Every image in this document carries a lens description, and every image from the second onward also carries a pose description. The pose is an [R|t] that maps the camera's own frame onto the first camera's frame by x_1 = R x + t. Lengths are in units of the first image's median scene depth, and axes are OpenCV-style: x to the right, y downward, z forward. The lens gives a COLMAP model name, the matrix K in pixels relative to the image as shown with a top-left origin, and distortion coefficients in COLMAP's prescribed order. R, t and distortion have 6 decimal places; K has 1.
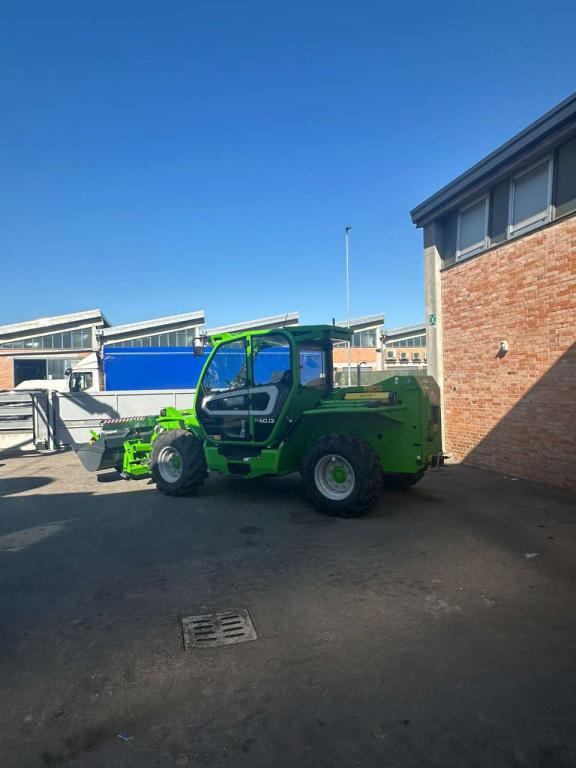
lens RADIAL K [[501.4, 0, 283.4], [0, 501.4, 391.5], [0, 0, 1]] dist [-0.001221, 0.001177]
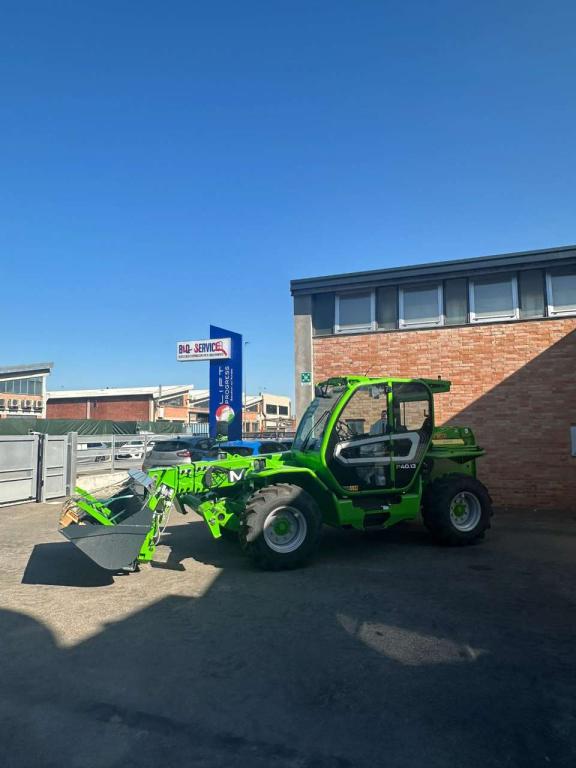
lens RADIAL K [[501.4, 0, 281.6], [0, 501.4, 382.0], [0, 0, 1]] dist [-0.001221, 0.001177]
pose [[0.565328, 0.099195, 0.818880, -0.952585], [0.003014, 0.992488, -0.122306, 0.010577], [-0.824861, 0.071611, 0.560782, 0.567988]]
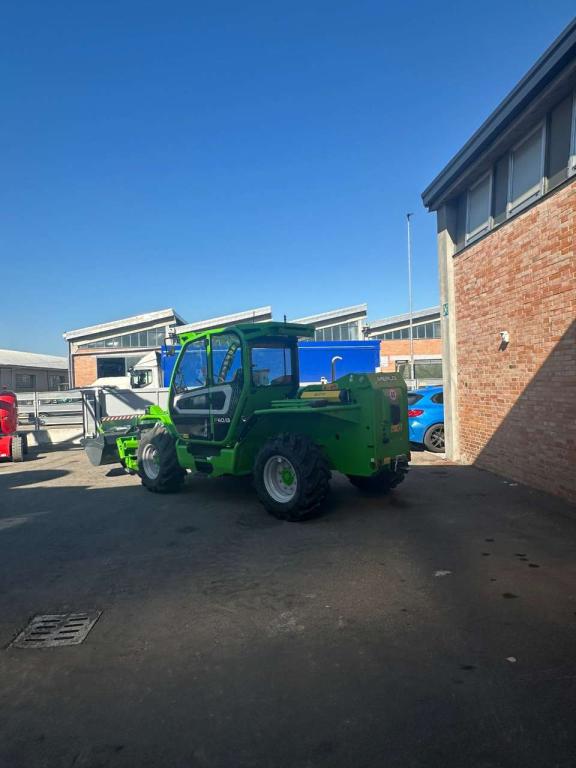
lens RADIAL K [[501.4, 0, 283.6], [0, 501.4, 389.6], [0, 0, 1]] dist [-0.001221, 0.001177]
pose [[0.983319, -0.007713, -0.181727, 0.240484], [0.009451, 0.999917, 0.008699, -0.008605], [0.181645, -0.010272, 0.983311, 0.042340]]
